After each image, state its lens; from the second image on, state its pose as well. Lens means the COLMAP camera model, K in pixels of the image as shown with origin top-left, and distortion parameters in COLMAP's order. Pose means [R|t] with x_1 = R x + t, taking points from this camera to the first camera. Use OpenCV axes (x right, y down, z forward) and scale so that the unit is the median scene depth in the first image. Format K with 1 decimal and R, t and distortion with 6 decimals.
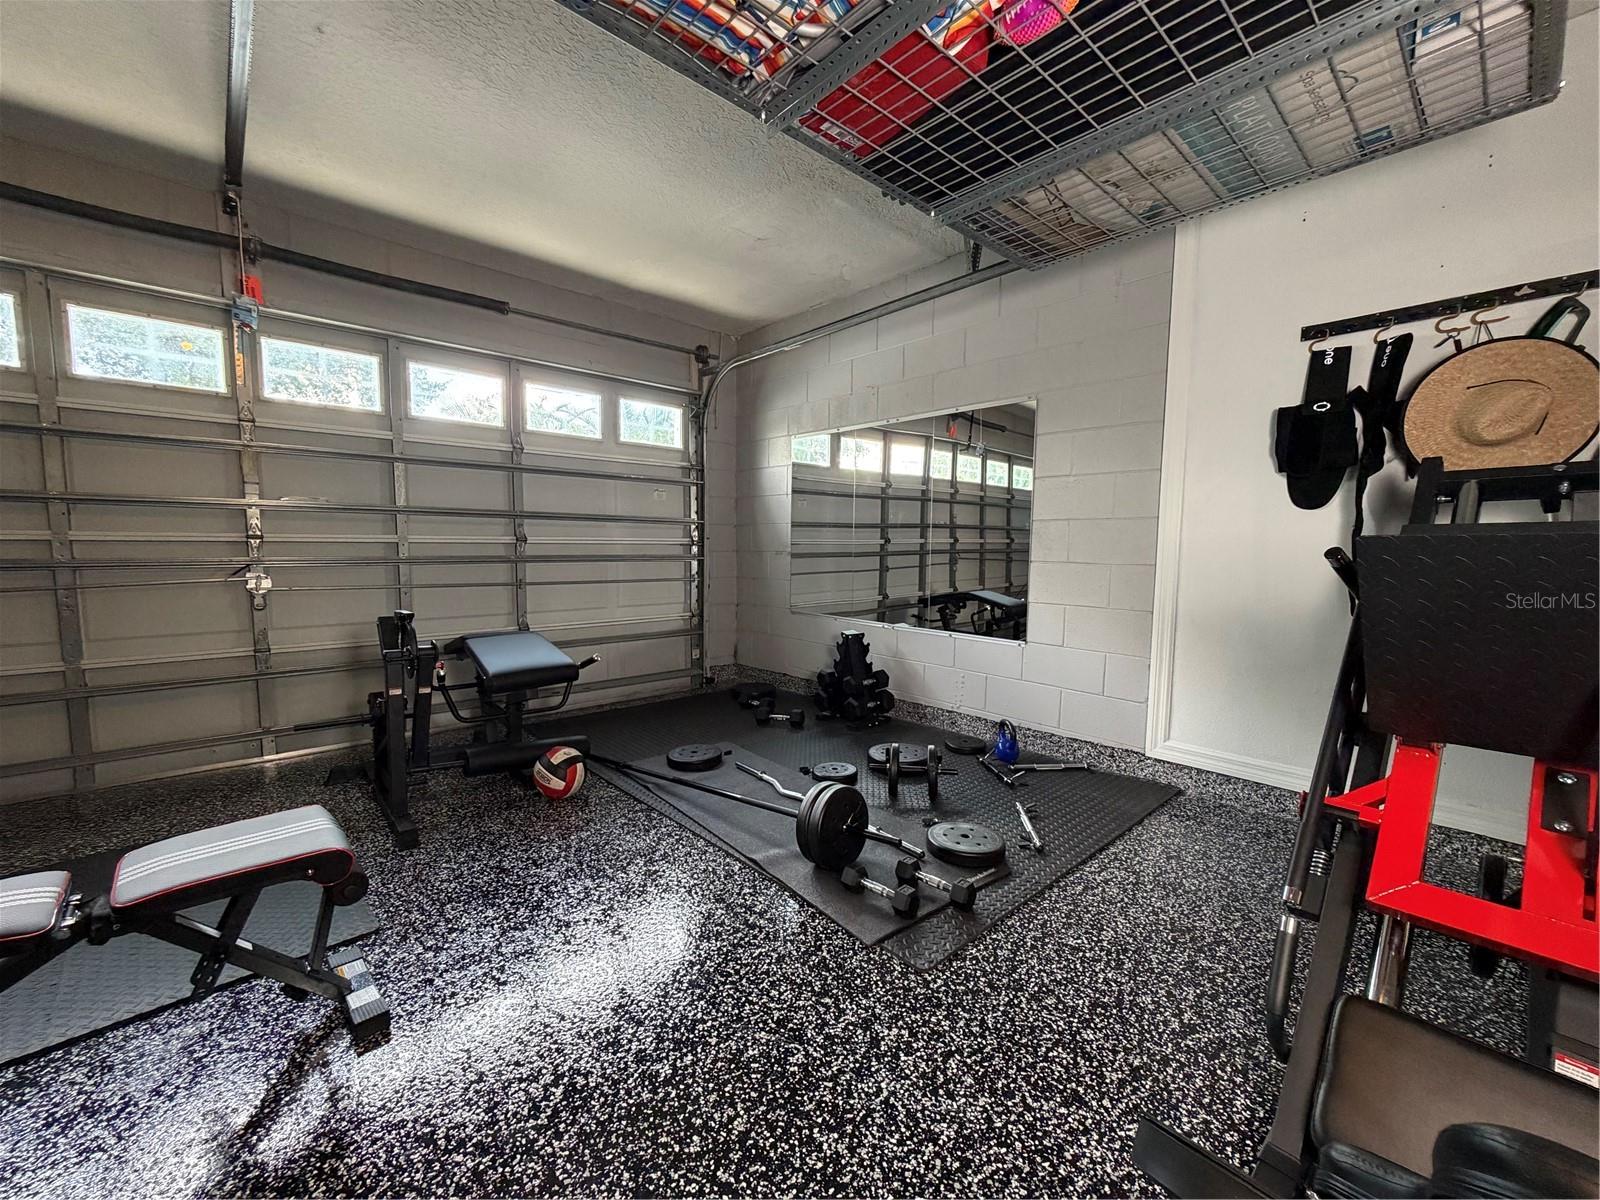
lens RADIAL K [[638.0, 0, 806.7], [0, 638.0, 601.5], [0, 0, 1]] dist [0.000068, -0.000108]
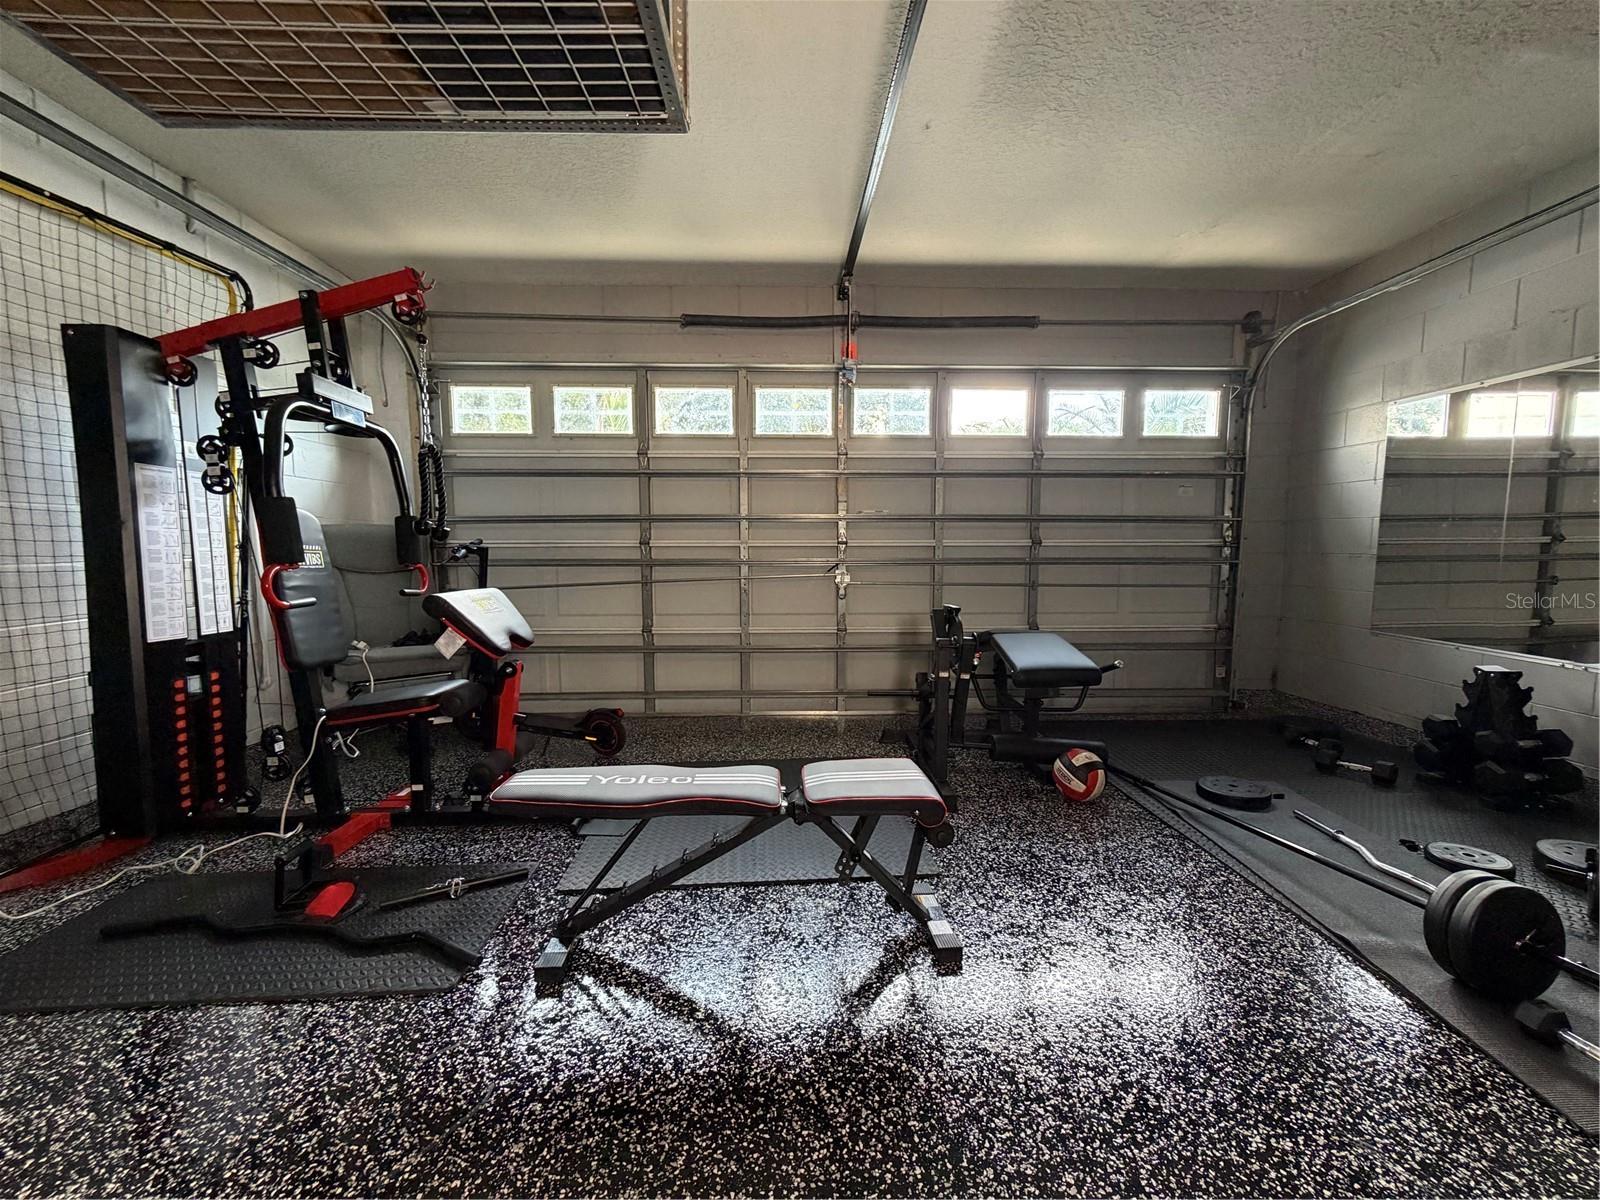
lens RADIAL K [[638.0, 0, 806.7], [0, 638.0, 601.5], [0, 0, 1]] dist [0.000068, -0.000108]
pose [[0.758418, 0.048455, -0.649964, -0.068376], [-0.050783, 0.998594, 0.015189, 0.002988], [0.649787, 0.021488, 0.759813, -0.040012]]
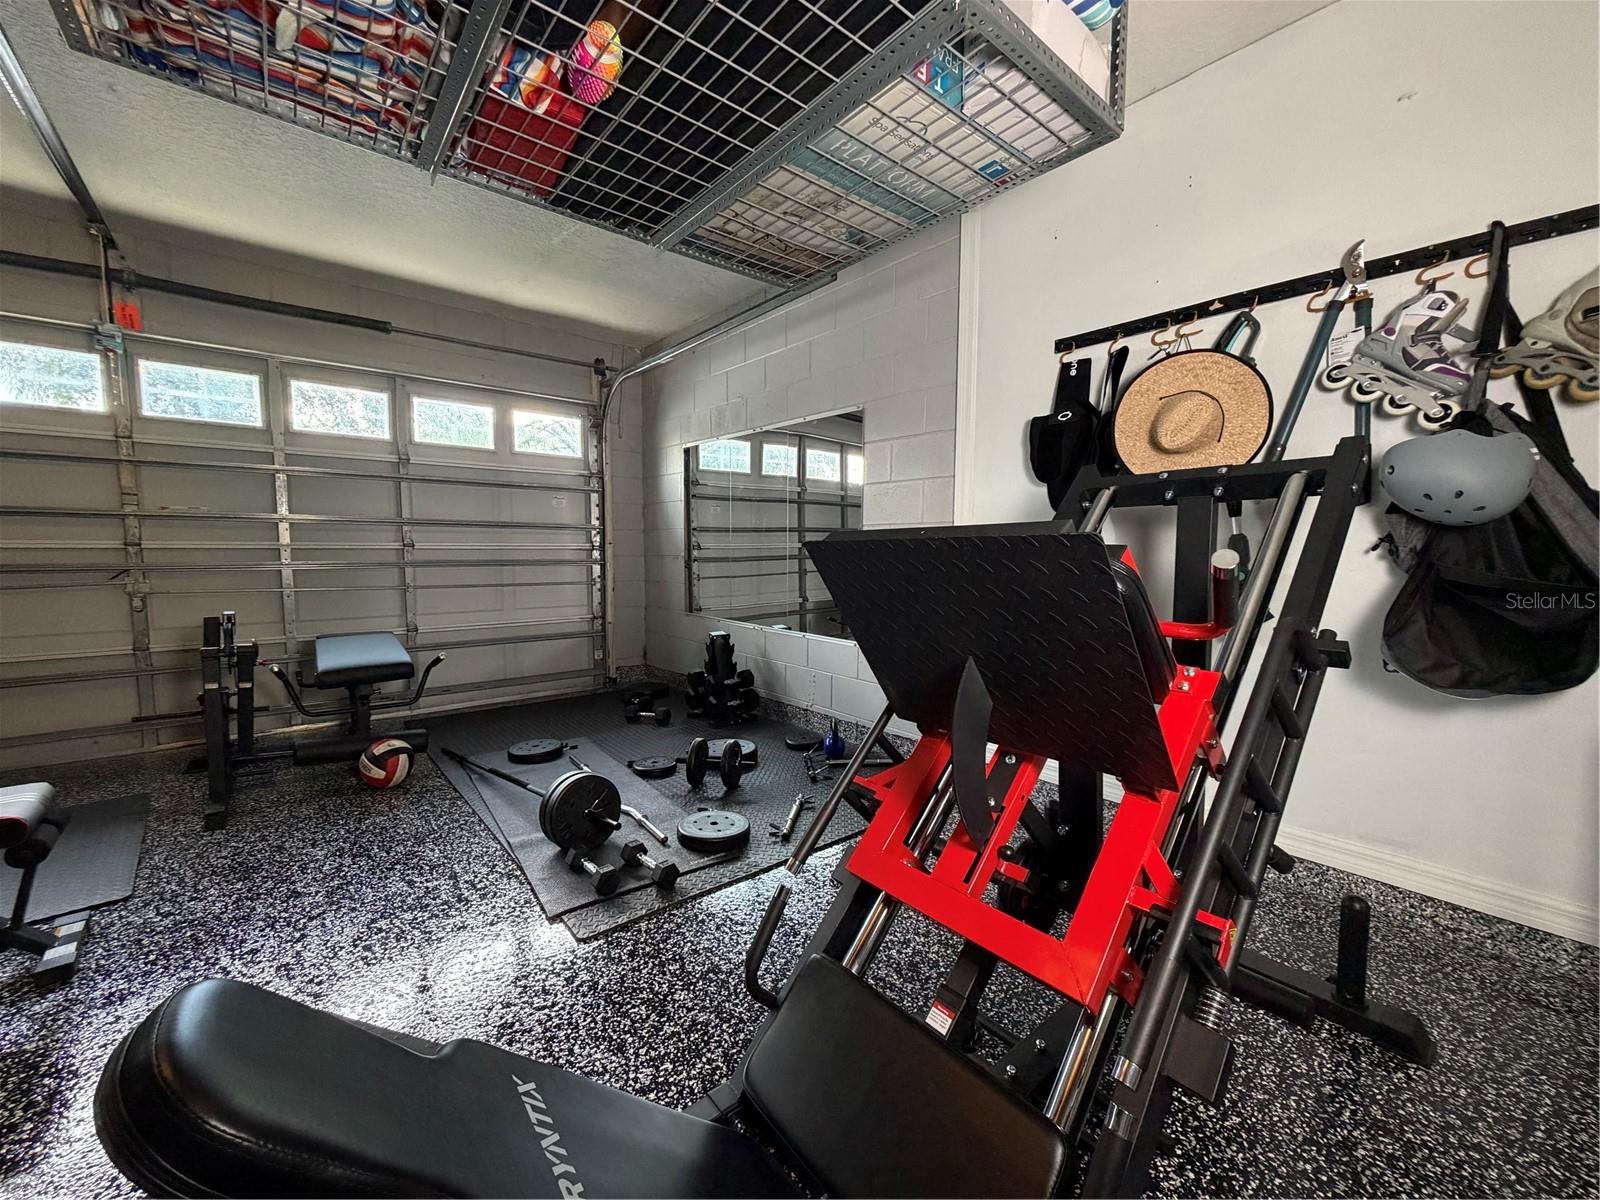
lens RADIAL K [[638.0, 0, 806.7], [0, 638.0, 601.5], [0, 0, 1]] dist [0.000068, -0.000108]
pose [[0.999467, -0.001103, -0.032627, 0.328012], [0.000913, 0.999983, -0.005830, 0.003474], [0.032633, 0.005797, 0.999451, -0.045308]]
